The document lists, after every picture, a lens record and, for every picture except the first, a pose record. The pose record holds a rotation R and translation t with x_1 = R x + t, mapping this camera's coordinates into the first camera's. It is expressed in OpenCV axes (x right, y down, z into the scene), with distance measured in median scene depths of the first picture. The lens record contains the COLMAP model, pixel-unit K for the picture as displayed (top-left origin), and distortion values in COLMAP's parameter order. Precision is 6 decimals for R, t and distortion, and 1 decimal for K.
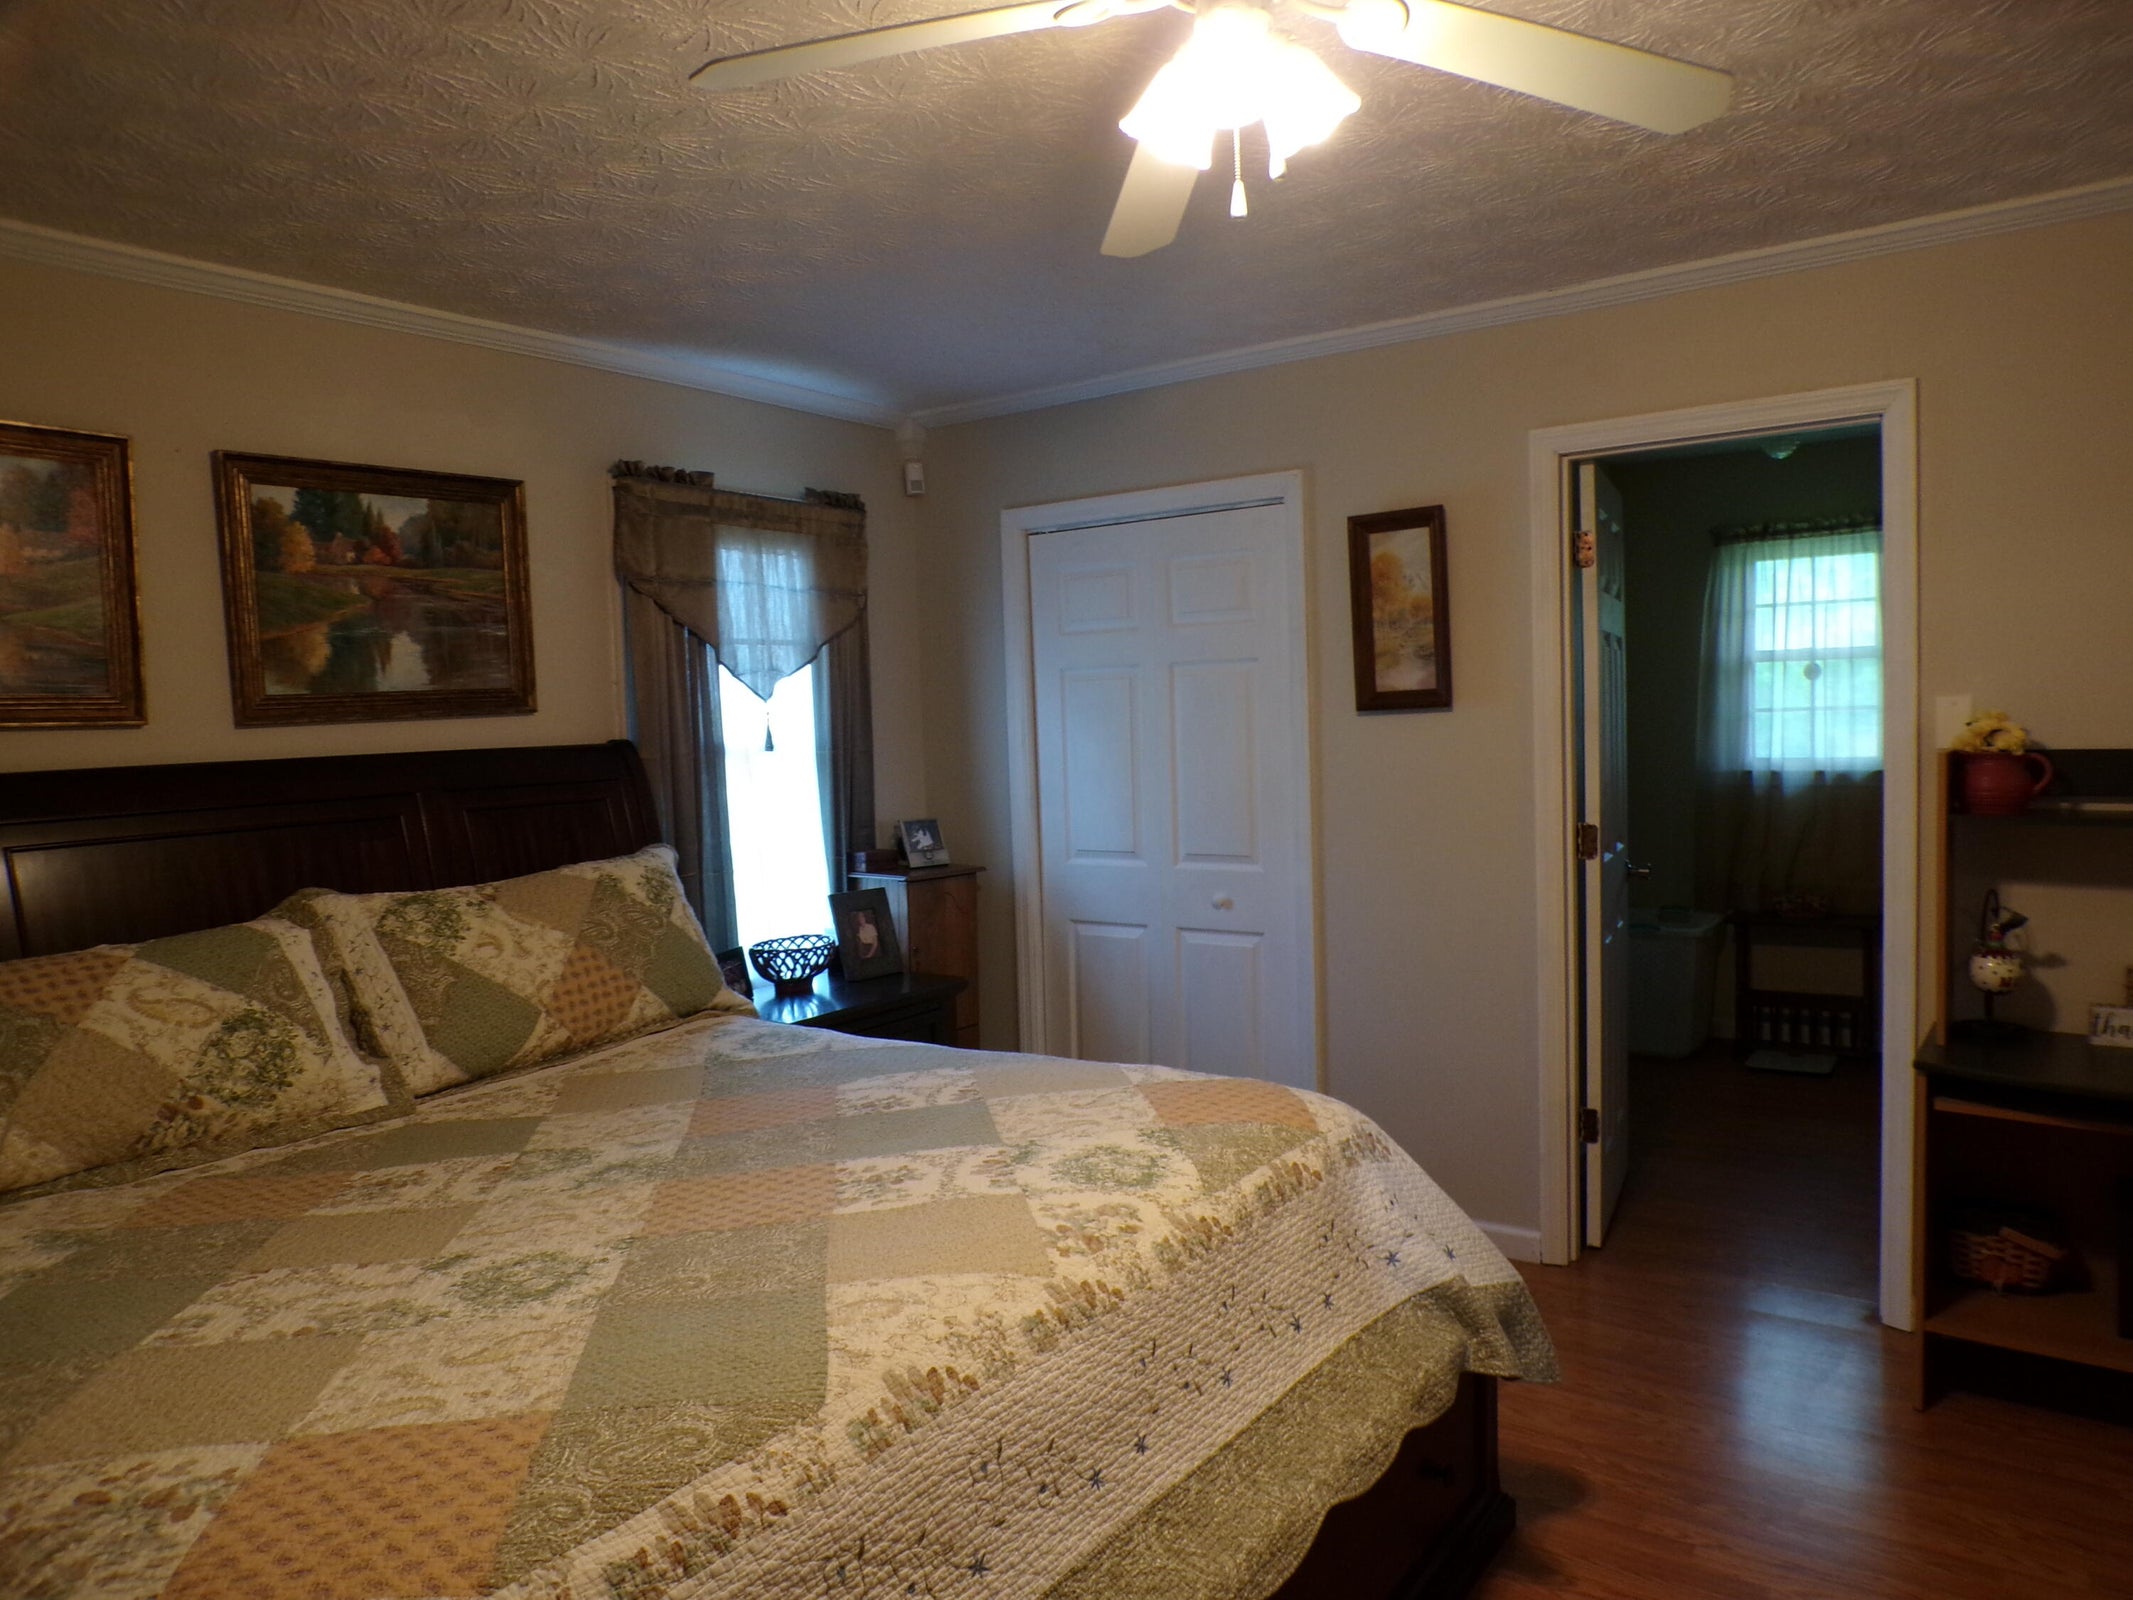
lens RADIAL K [[1433.4, 0, 1066.5], [0, 1433.4, 800.0], [0, 0, 1]] dist [-0.015956, 0.002329]
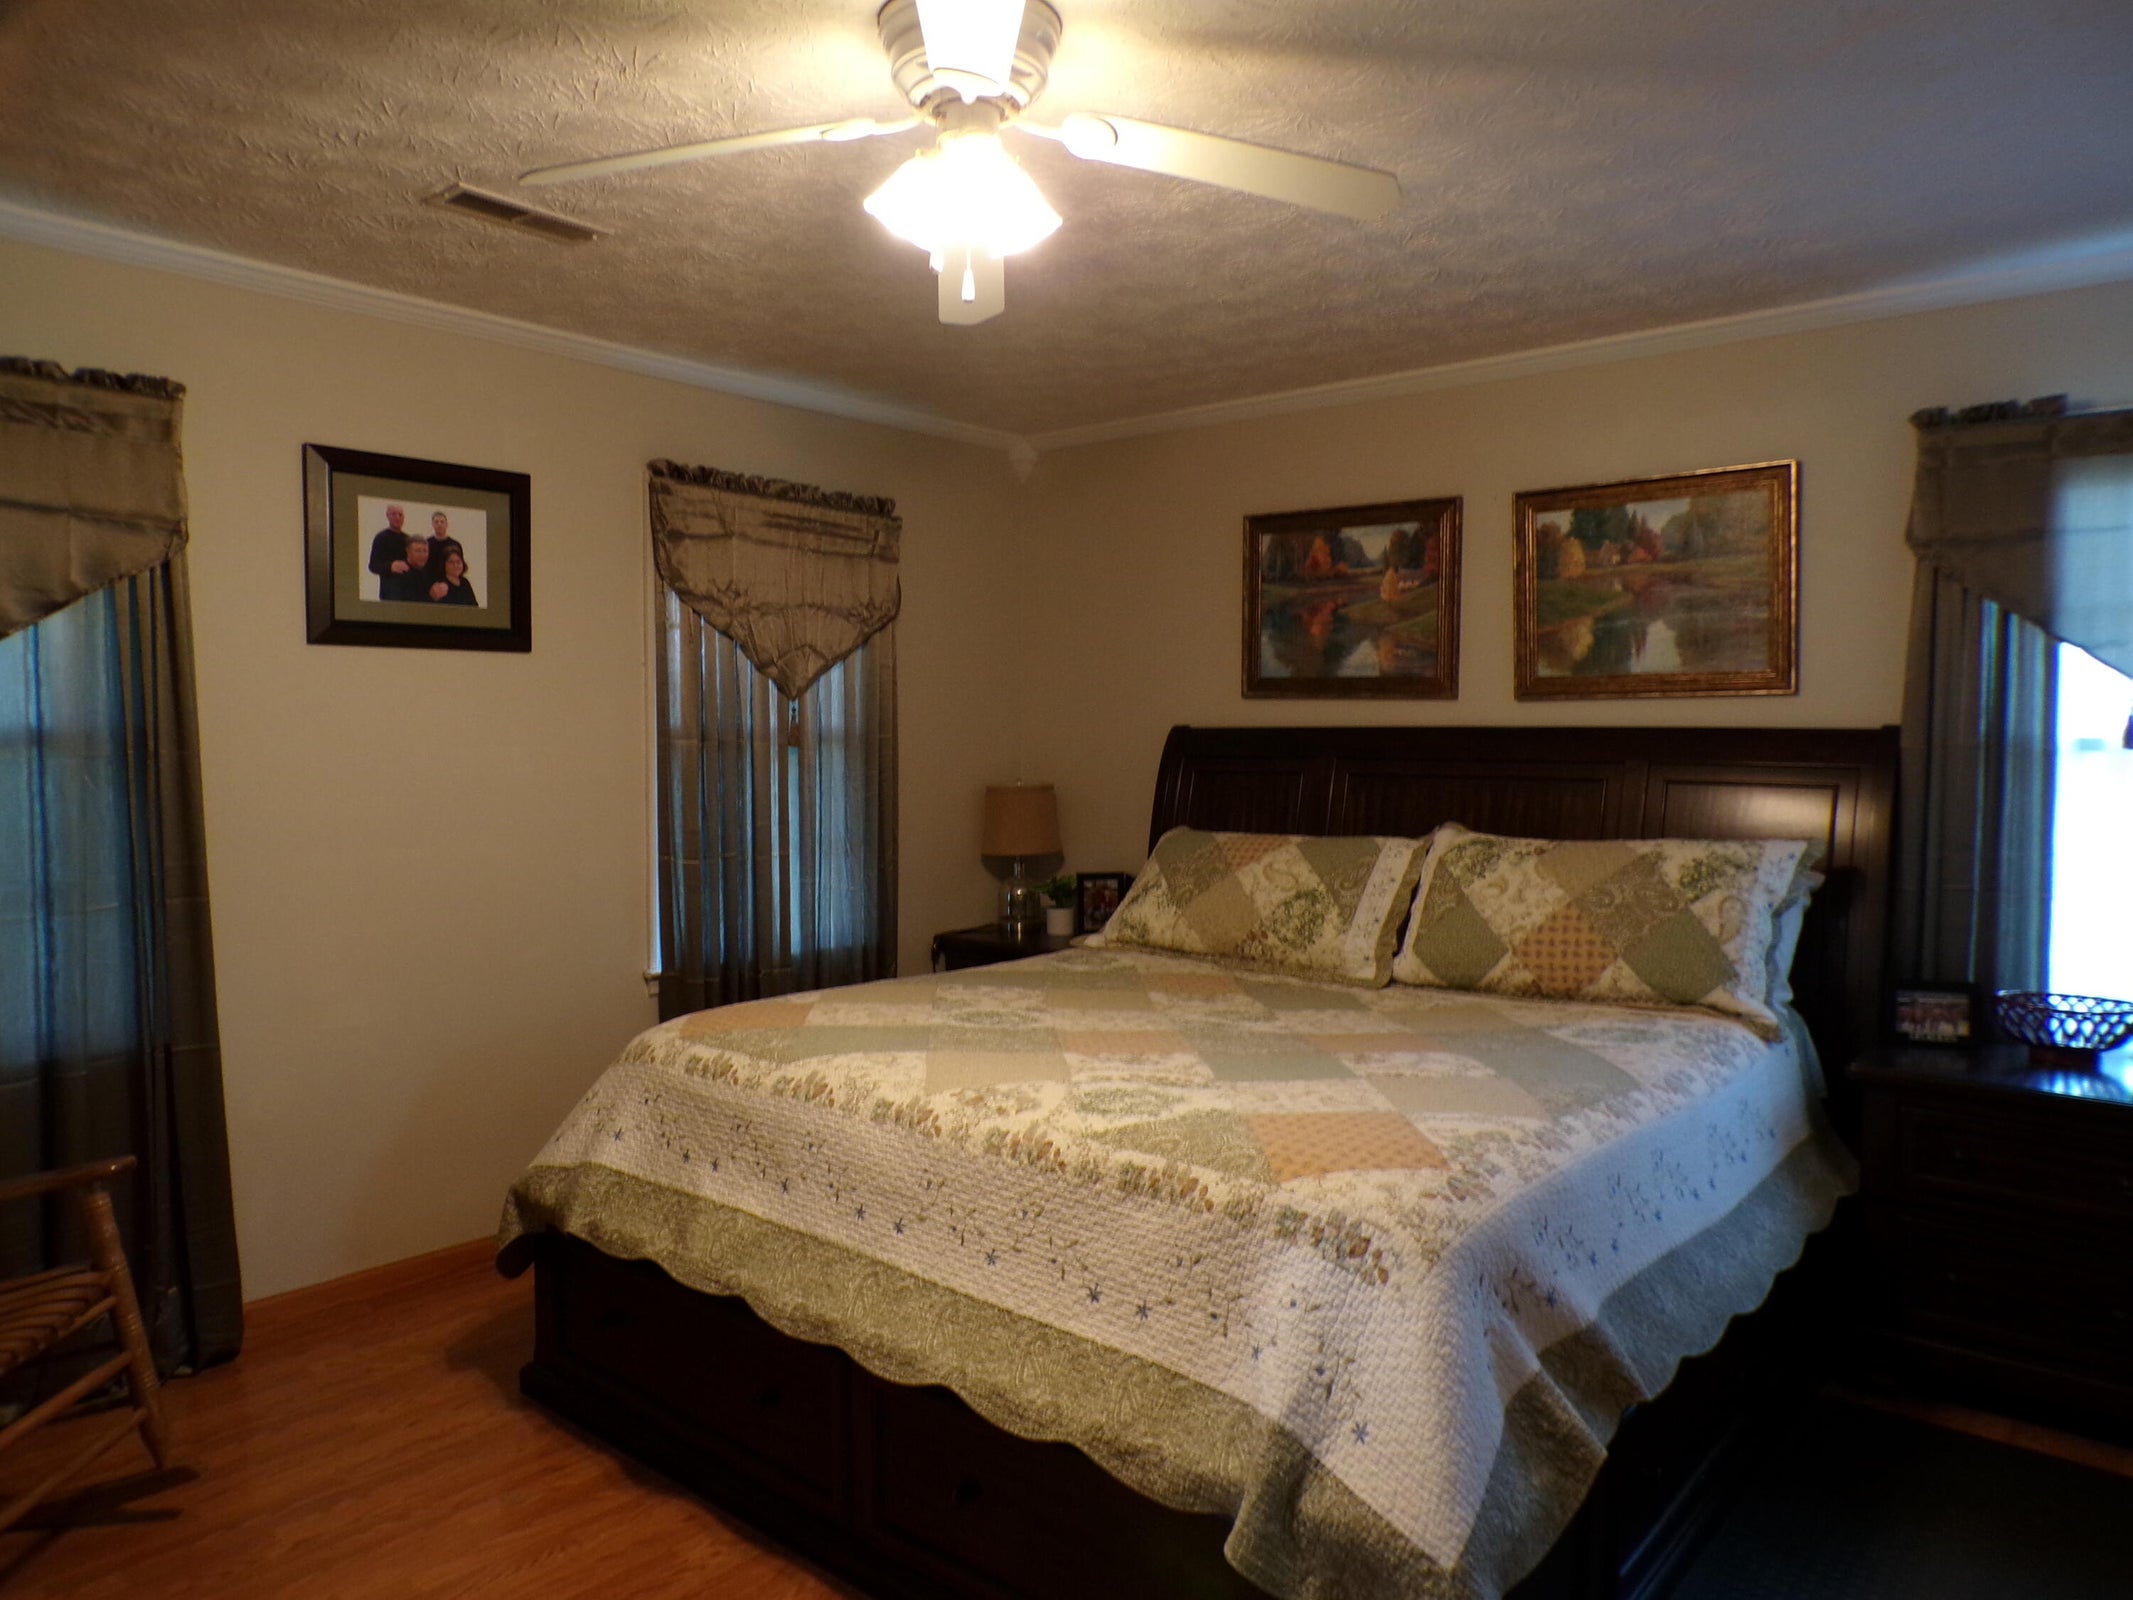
lens RADIAL K [[1428.6, 0, 1066.5], [0, 1428.6, 800.0], [0, 0, 1]] dist [-0.038197, 0.001141]
pose [[-0.060849, 0.088325, -0.994231, 0.784844], [-0.061598, 0.993846, 0.092061, -0.057538], [0.996244, 0.066844, -0.055034, 0.685042]]
